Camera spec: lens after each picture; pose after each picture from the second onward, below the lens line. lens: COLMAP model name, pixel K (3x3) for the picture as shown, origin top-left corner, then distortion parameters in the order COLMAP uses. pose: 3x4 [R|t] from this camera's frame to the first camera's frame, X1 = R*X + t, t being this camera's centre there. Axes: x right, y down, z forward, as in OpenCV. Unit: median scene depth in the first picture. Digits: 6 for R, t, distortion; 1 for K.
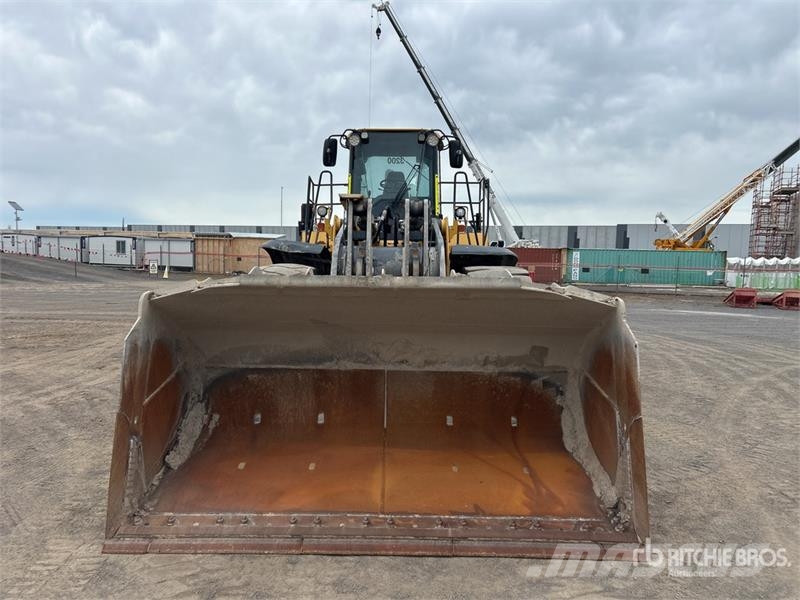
lens RADIAL K [[598.8, 0, 401.2], [0, 598.8, 305.7], [0, 0, 1]] dist [0.056678, -0.058205]
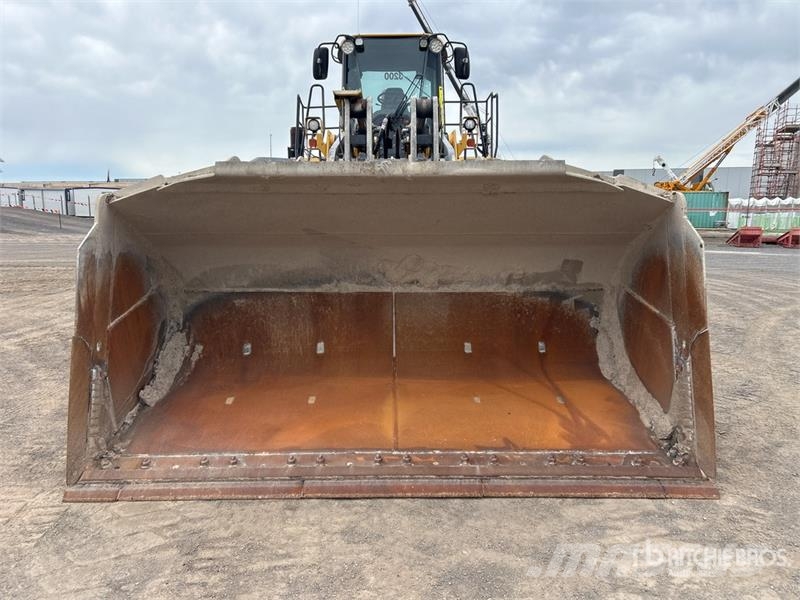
lens RADIAL K [[598.8, 0, 401.2], [0, 598.8, 305.7], [0, 0, 1]] dist [0.056678, -0.058205]
pose [[0.999815, -0.017226, 0.008604, -0.022998], [0.016491, 0.996717, 0.079264, 0.060430], [-0.009941, -0.079107, 0.996817, 0.139239]]
